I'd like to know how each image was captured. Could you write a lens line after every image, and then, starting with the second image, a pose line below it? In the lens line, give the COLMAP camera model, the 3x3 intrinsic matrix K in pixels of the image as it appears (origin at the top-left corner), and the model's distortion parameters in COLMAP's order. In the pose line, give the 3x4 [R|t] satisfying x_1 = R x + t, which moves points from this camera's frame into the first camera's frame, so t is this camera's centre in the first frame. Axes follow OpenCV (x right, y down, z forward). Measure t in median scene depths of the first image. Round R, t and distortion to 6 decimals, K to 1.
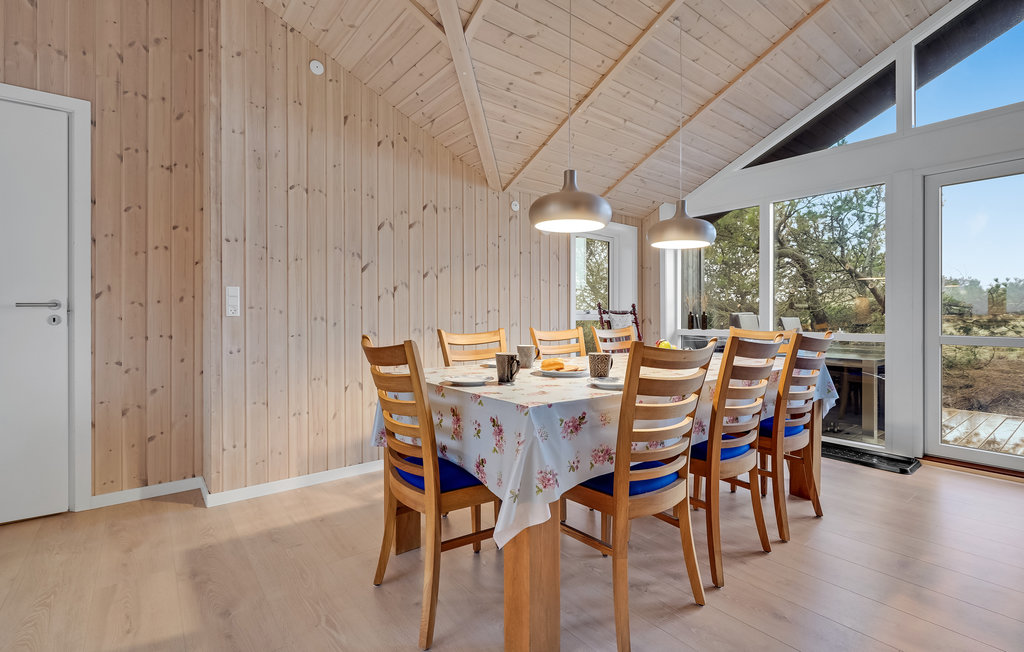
lens RADIAL K [[472.5, 0, 516.3], [0, 472.5, 318.7], [0, 0, 1]] dist [-0.007918, 0.002624]
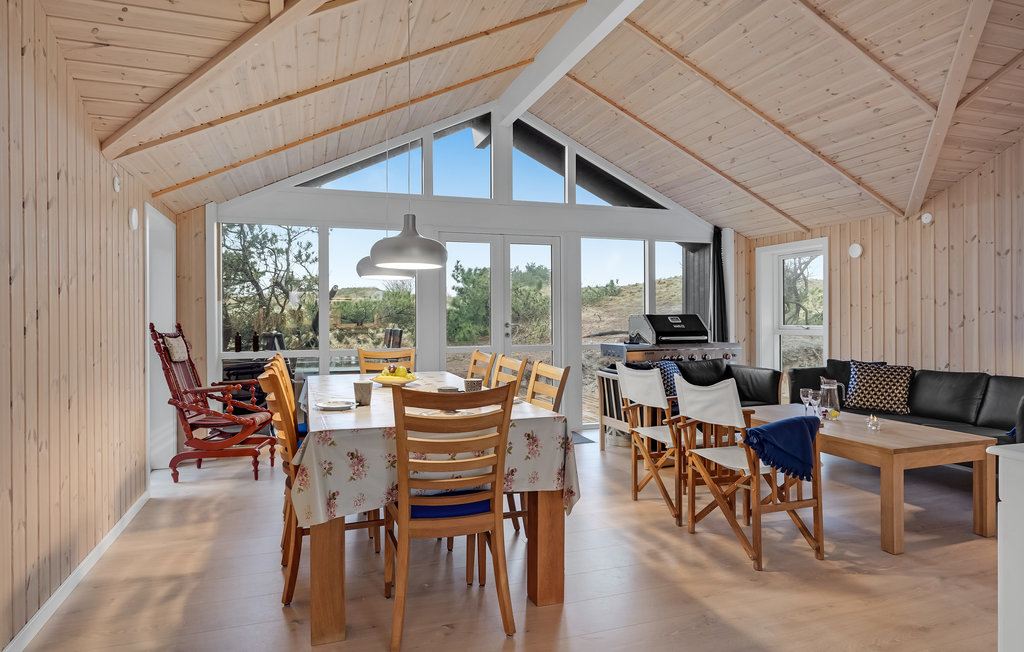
lens RADIAL K [[595.6, 0, 516.2], [0, 595.6, 319.6], [0, 0, 1]] dist [0.004105, -0.001281]
pose [[0.337195, -0.005732, 0.941417, -0.848563], [0.011752, 0.999929, 0.001879, -0.057119], [-0.941362, 0.010430, 0.337238, 0.247358]]
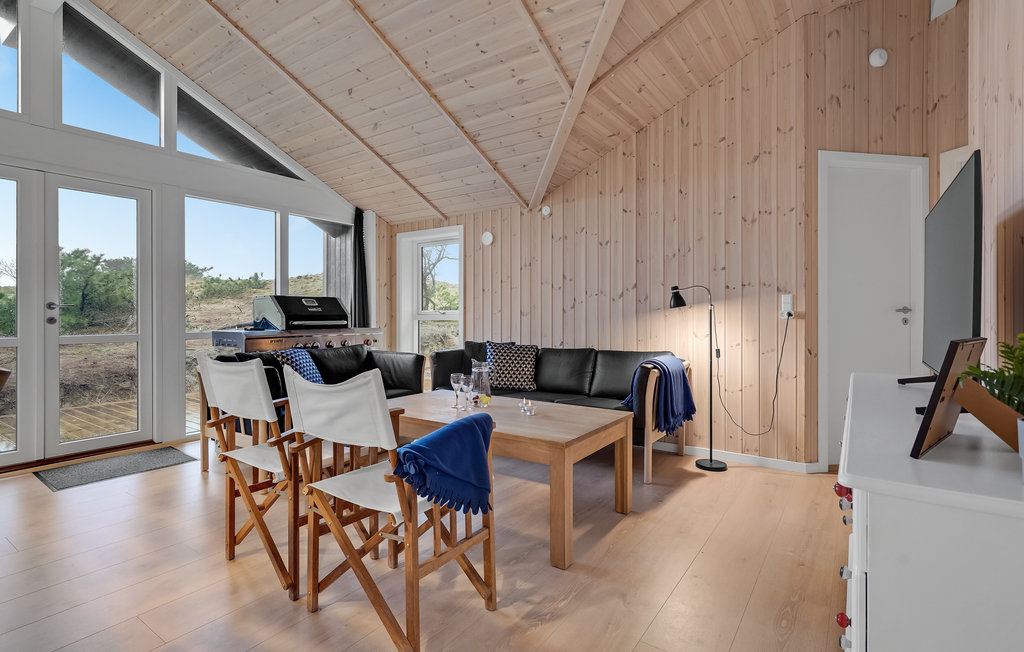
lens RADIAL K [[489.0, 0, 515.1], [0, 489.0, 311.9], [0, 0, 1]] dist [-0.004383, 0.000779]
pose [[-0.283272, 0.003077, 0.959035, -0.298499], [0.006536, 0.999978, -0.001278, -0.008498], [-0.959017, 0.005907, -0.283286, 0.248959]]
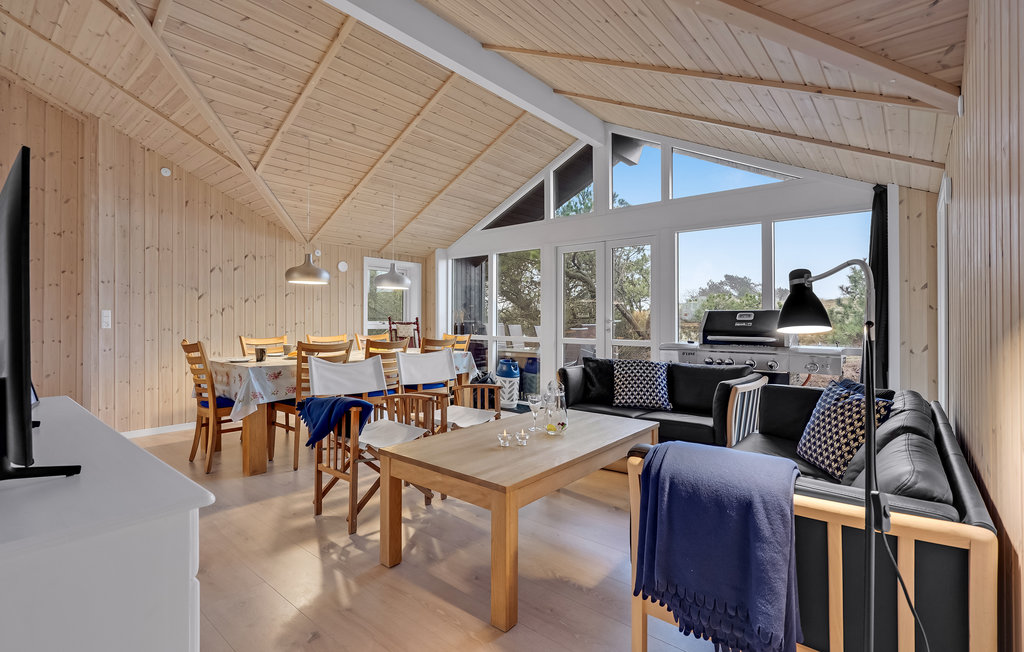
lens RADIAL K [[472.5, 0, 510.2], [0, 472.5, 320.9], [0, 0, 1]] dist [-0.007918, 0.002624]
pose [[0.980294, 0.002631, 0.197526, 0.421618], [-0.001836, 0.999989, -0.004205, -0.025161], [-0.197535, 0.003759, 0.980289, -0.820361]]
